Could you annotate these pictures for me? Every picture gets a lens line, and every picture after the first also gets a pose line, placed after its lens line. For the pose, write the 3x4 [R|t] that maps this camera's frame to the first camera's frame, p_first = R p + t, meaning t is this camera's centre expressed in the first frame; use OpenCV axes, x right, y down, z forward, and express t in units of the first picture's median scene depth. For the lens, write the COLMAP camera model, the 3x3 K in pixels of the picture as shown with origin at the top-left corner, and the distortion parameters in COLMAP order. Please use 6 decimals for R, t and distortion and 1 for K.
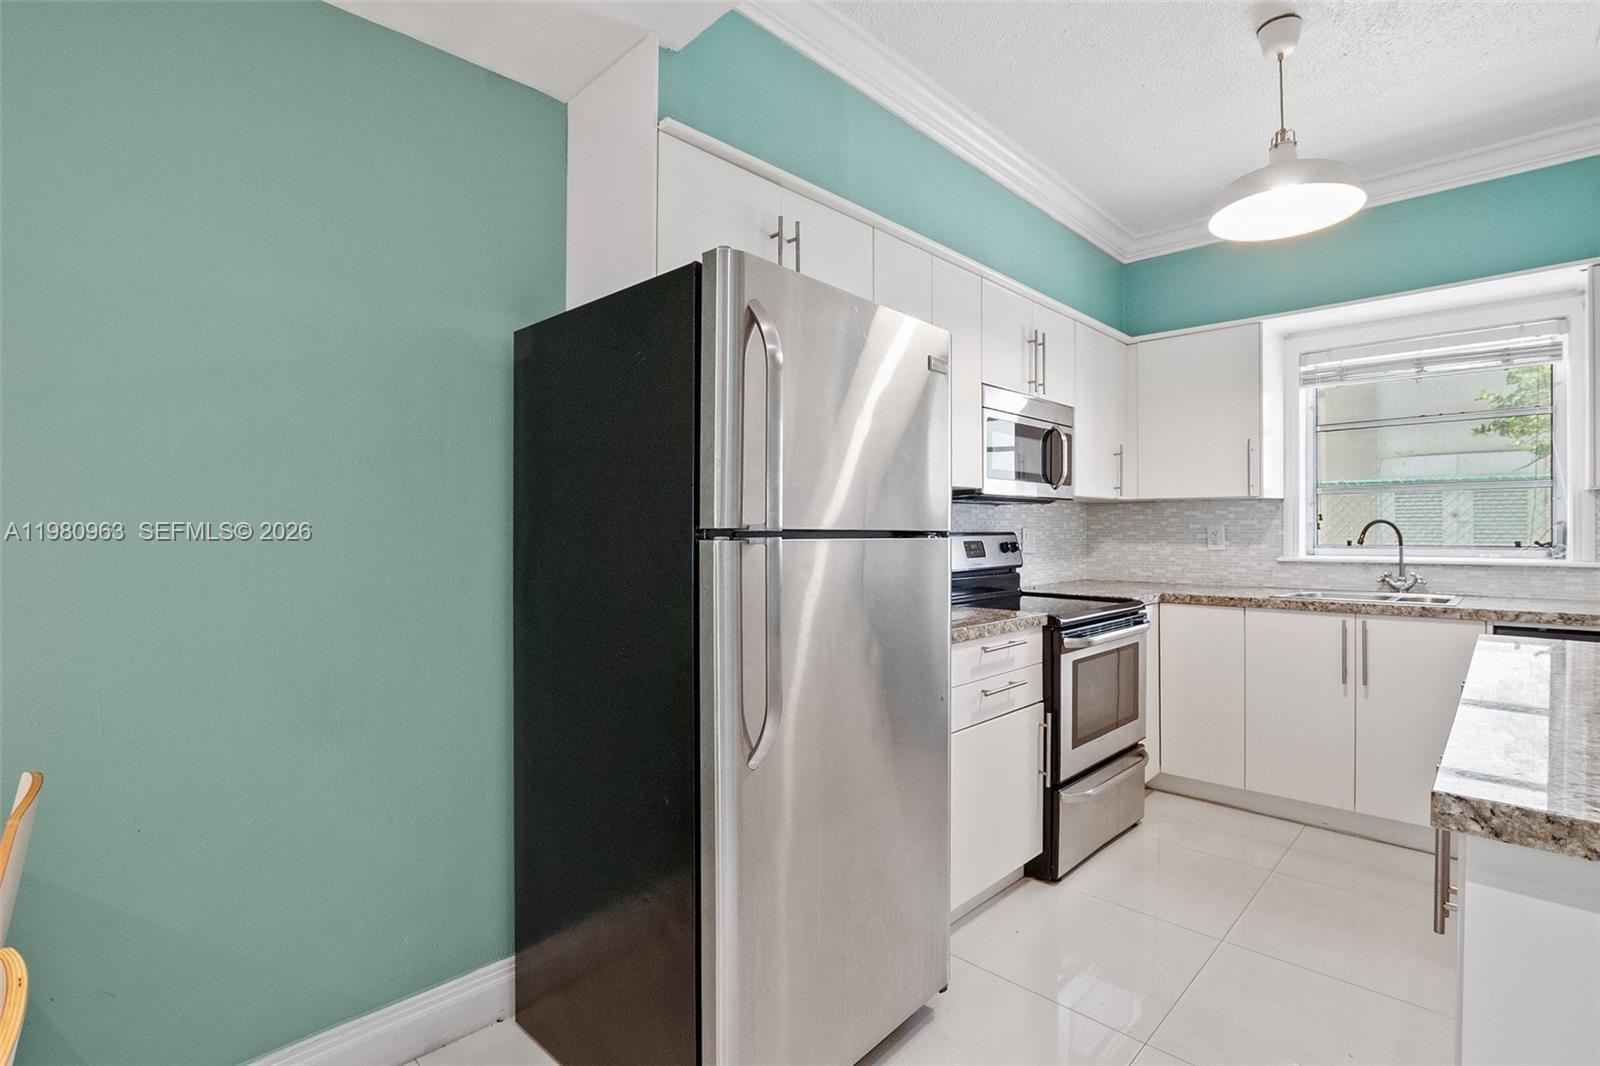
lens RADIAL K [[737.6, 0, 800.0], [0, 737.6, 533.0], [0, 0, 1]] dist [-0.042317, 0.000637]
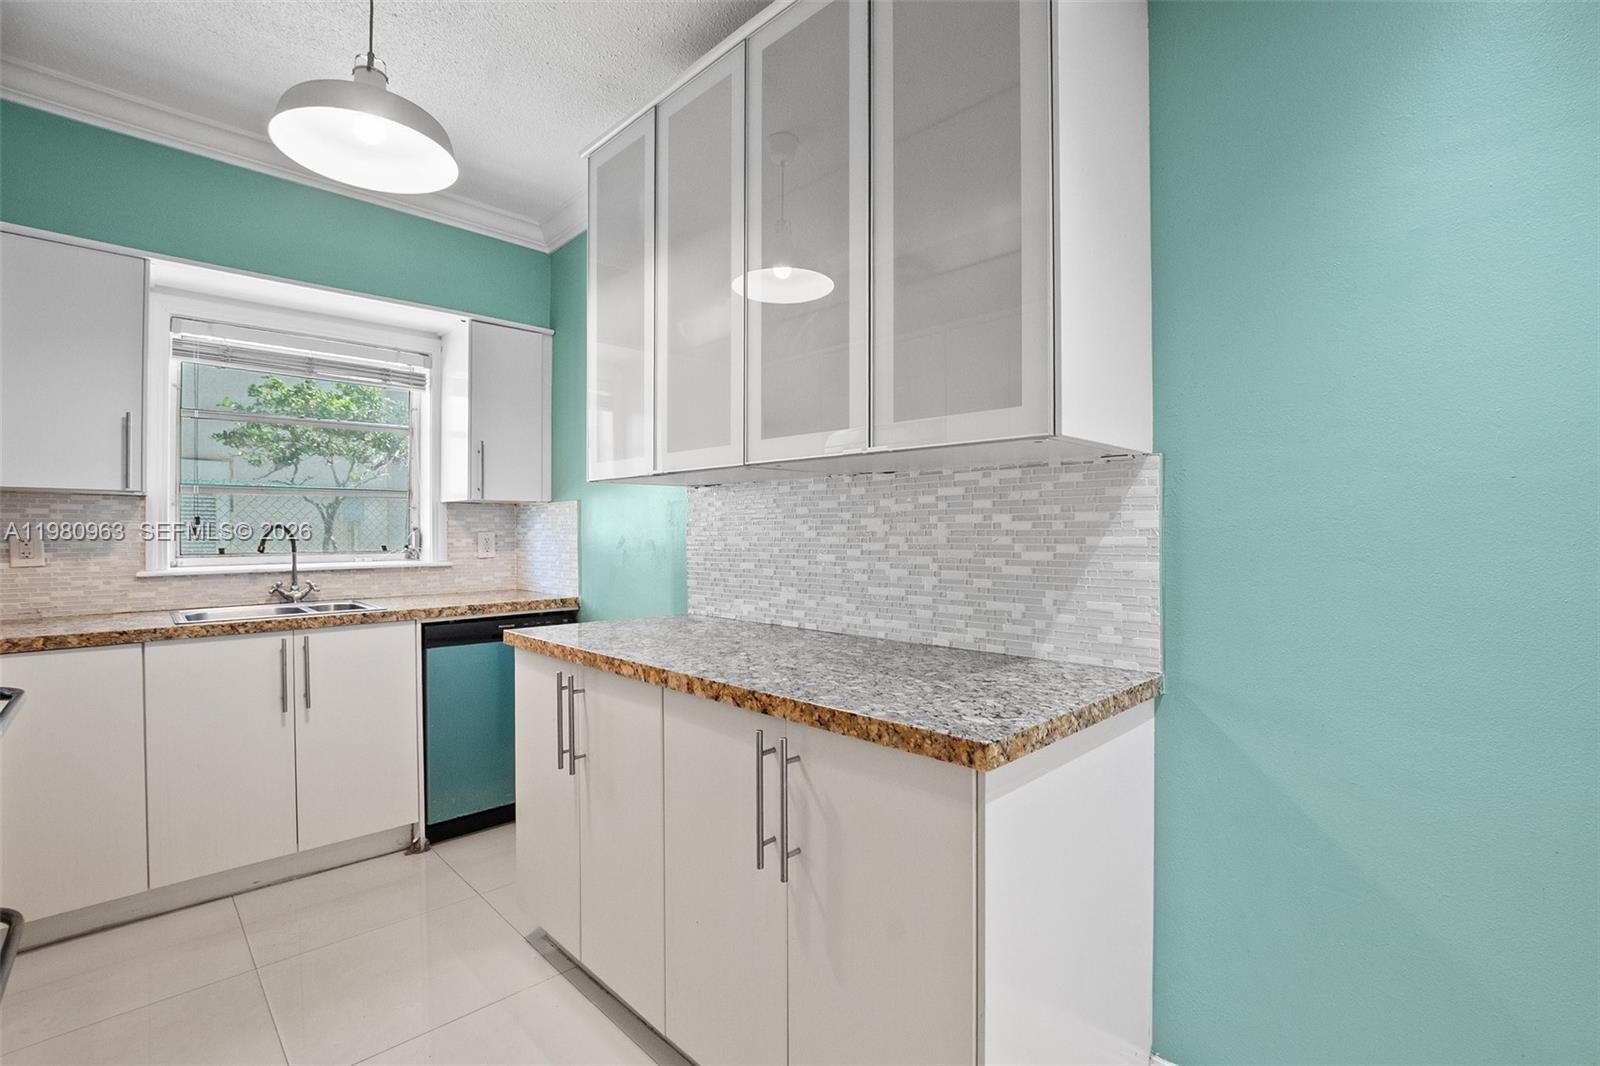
lens RADIAL K [[722.3, 0, 800.0], [0, 722.3, 533.0], [0, 0, 1]] dist [-0.017528, -0.000221]
pose [[0.005426, 0.000241, 0.999985, -0.098064], [0.007200, 0.999974, -0.000280, -0.002755], [-0.999959, 0.007201, 0.005424, 0.330542]]
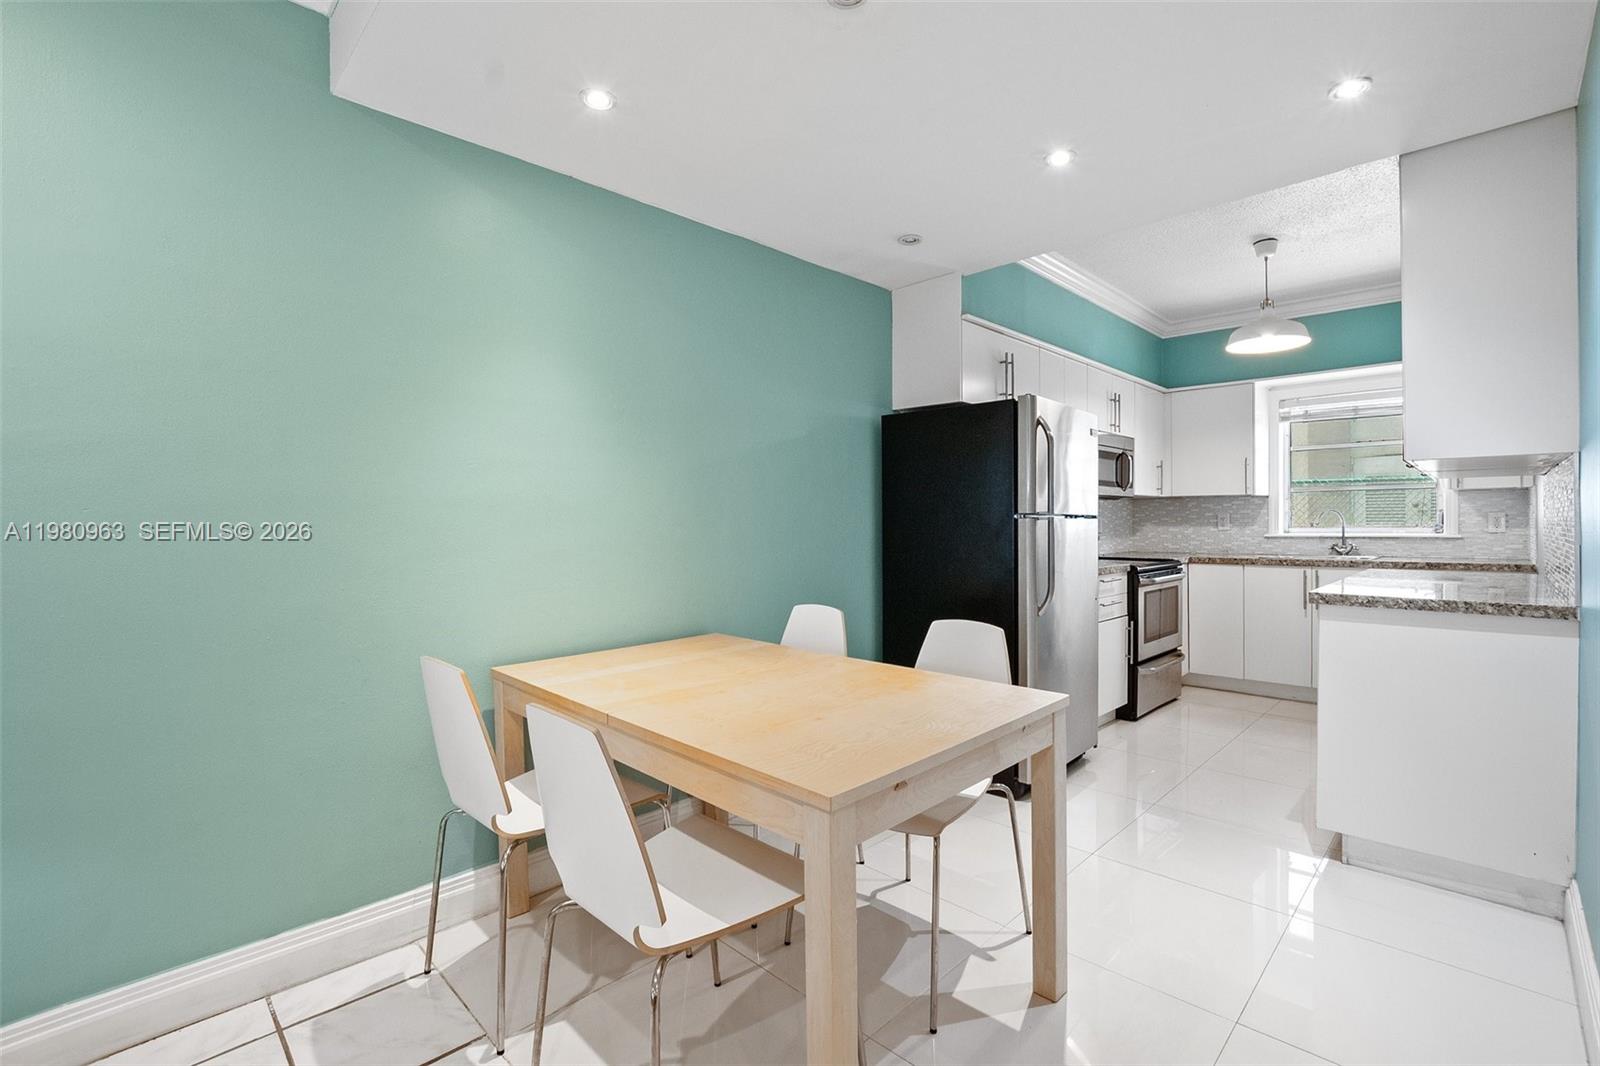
lens RADIAL K [[707.8, 0, 800.0], [0, 707.8, 533.0], [0, 0, 1]] dist [-0.044808, -0.000360]
pose [[0.999914, -0.005511, -0.011897, -0.337033], [0.005630, 0.999934, 0.009974, 0.012445], [0.011841, -0.010040, 0.999879, -0.527689]]
